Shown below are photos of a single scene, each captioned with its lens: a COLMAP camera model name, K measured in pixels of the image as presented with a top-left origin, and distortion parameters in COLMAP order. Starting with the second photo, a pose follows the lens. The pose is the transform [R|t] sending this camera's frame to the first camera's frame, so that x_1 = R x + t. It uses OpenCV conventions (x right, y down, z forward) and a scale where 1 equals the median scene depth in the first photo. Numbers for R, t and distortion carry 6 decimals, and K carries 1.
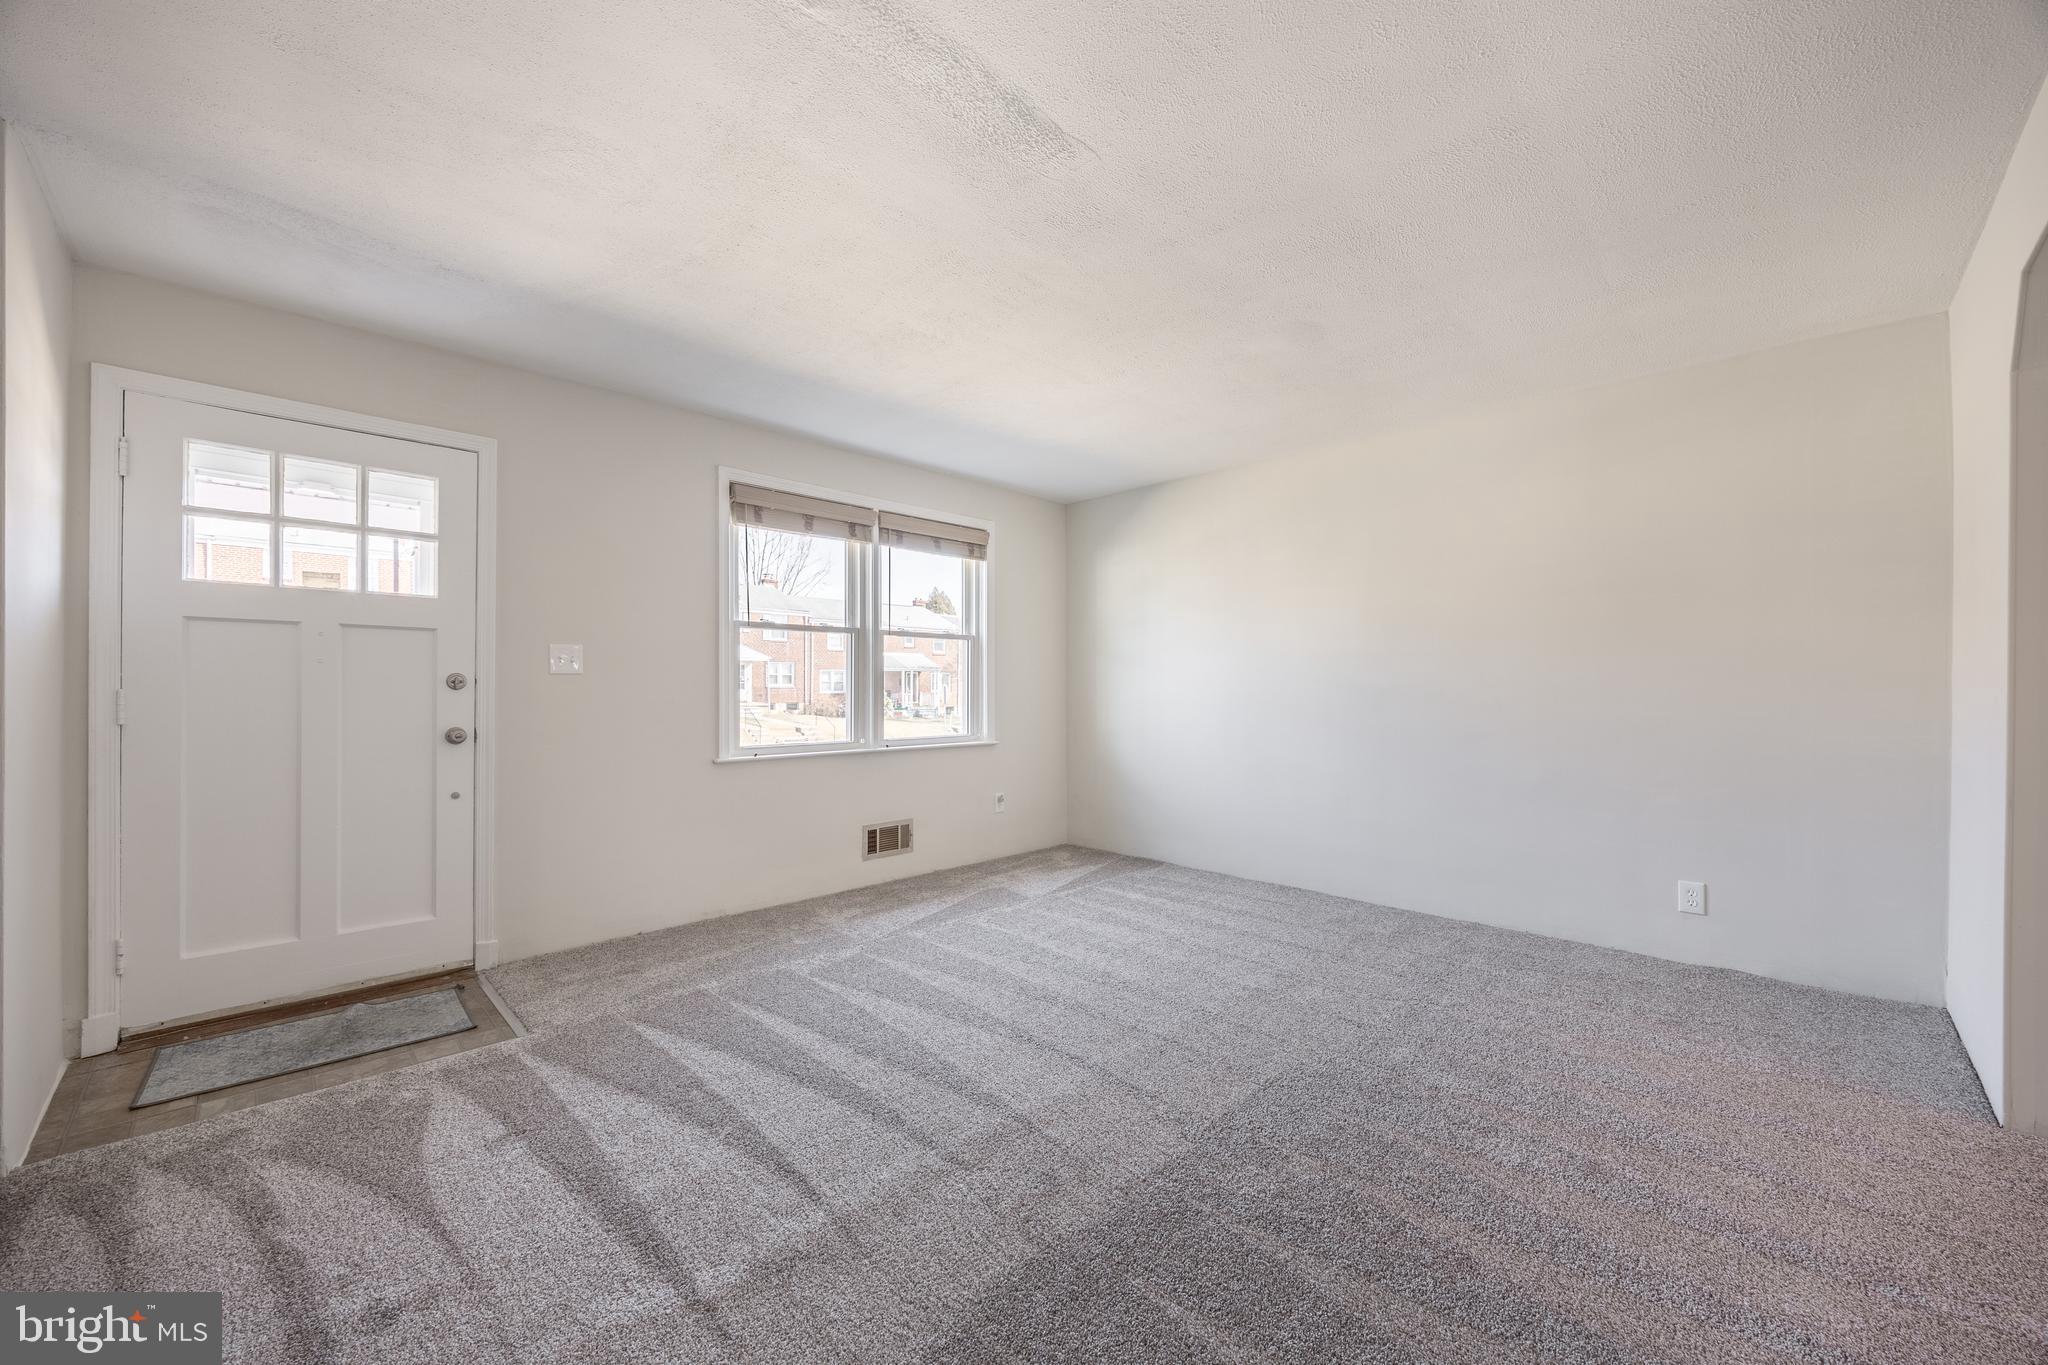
lens RADIAL K [[816.3, 0, 1071.4], [0, 816.3, 687.1], [0, 0, 1]] dist [0.000592, 0.000083]
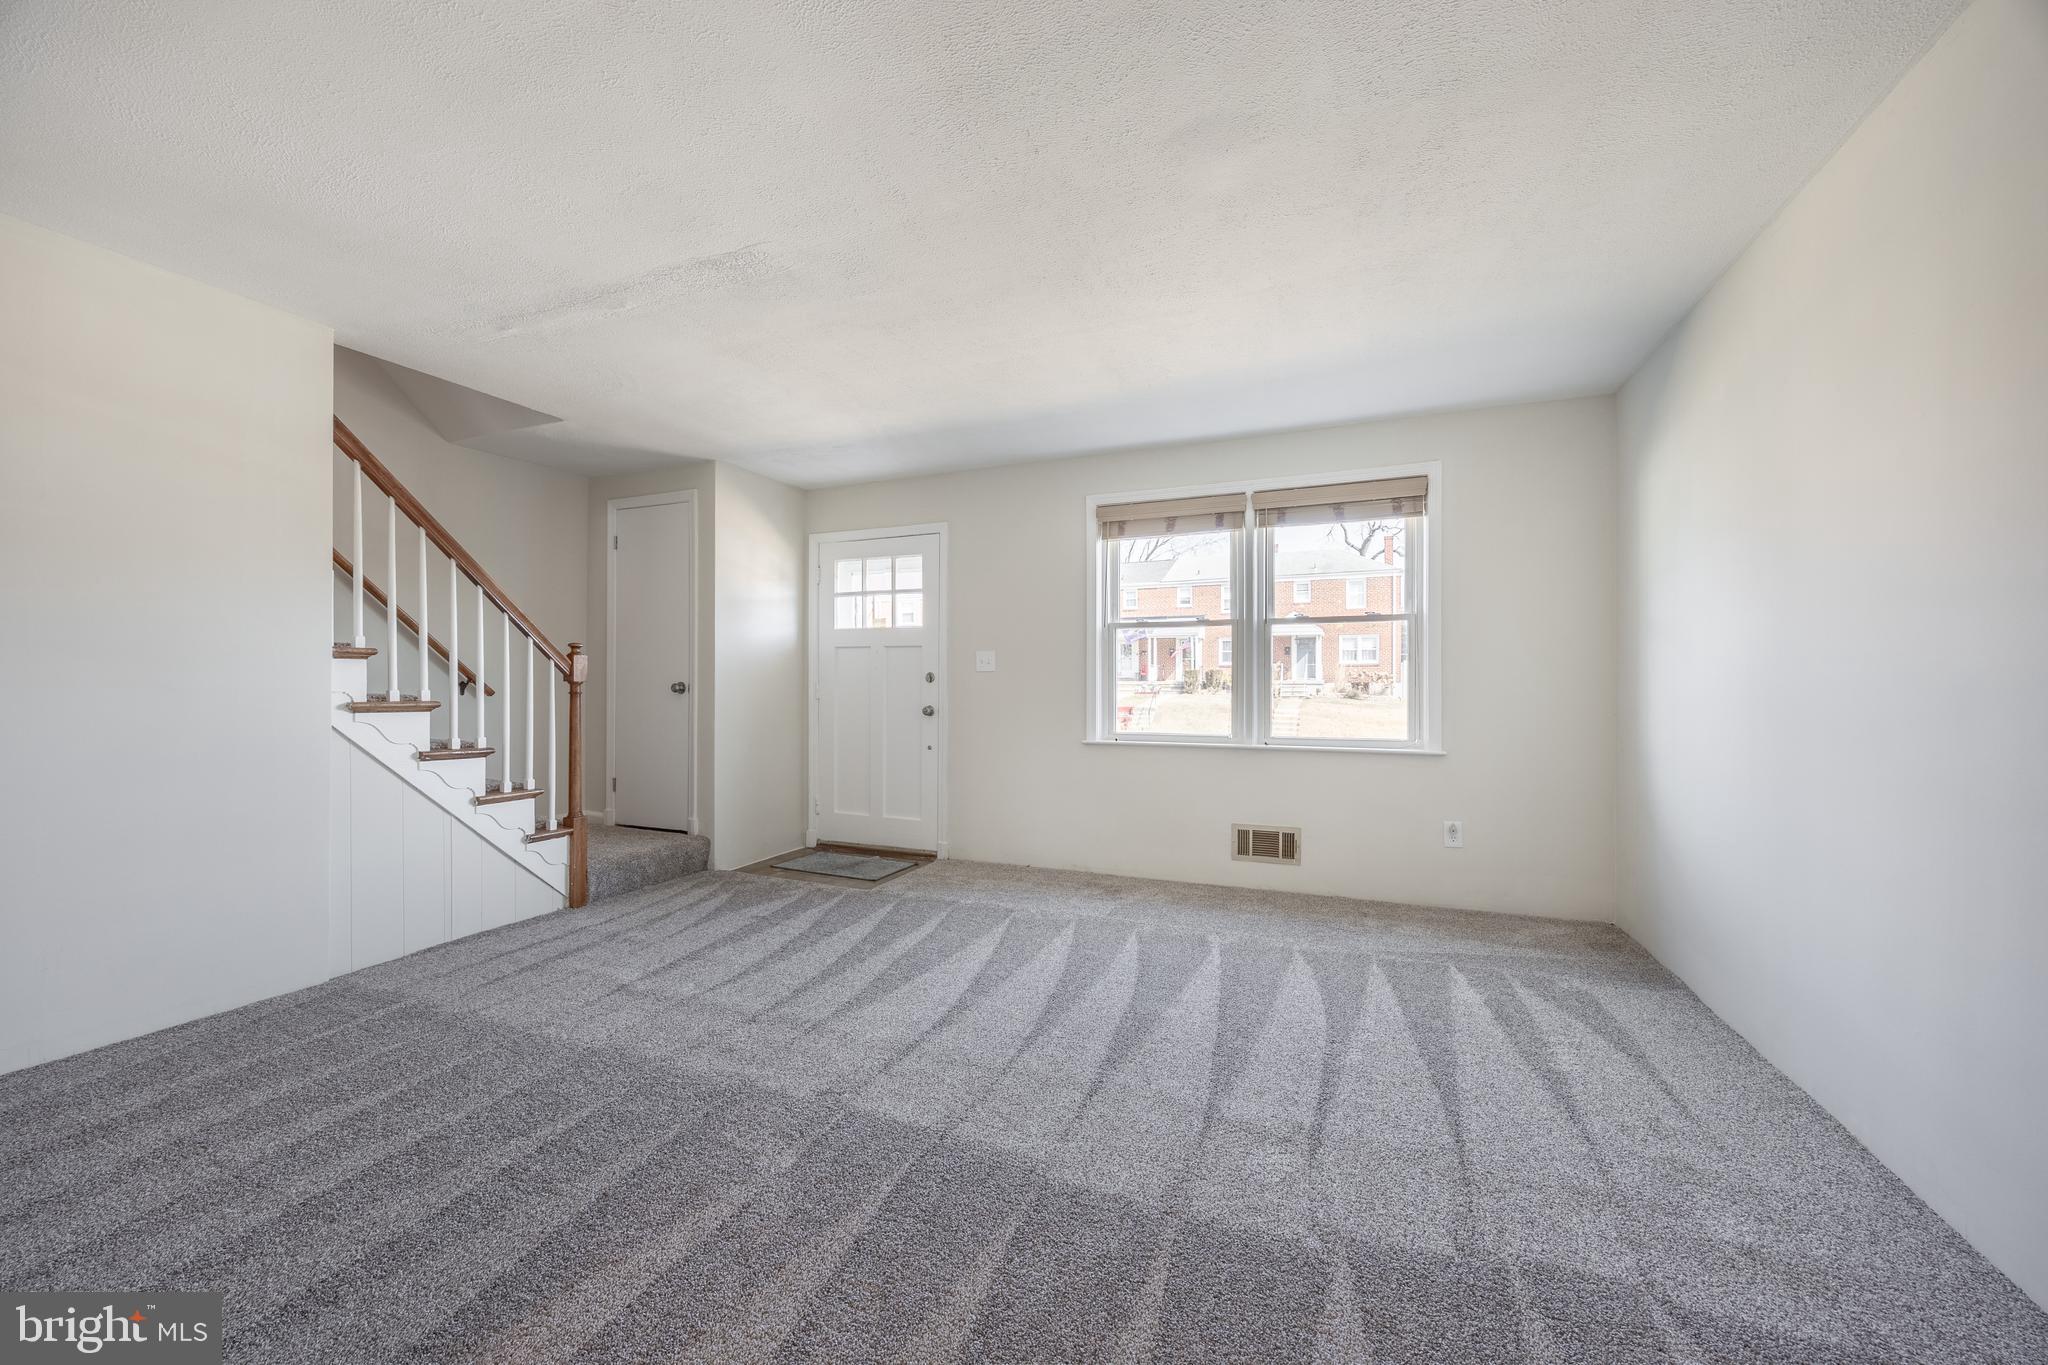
lens RADIAL K [[826.7, 0, 974.3], [0, 826.7, 687.3], [0, 0, 1]] dist [-0.001014, -0.000079]
pose [[0.293657, 0.000261, -0.955911, 0.749585], [-0.001014, 0.999999, -0.000039, 0.011410], [0.955910, 0.000980, 0.293657, 0.534788]]
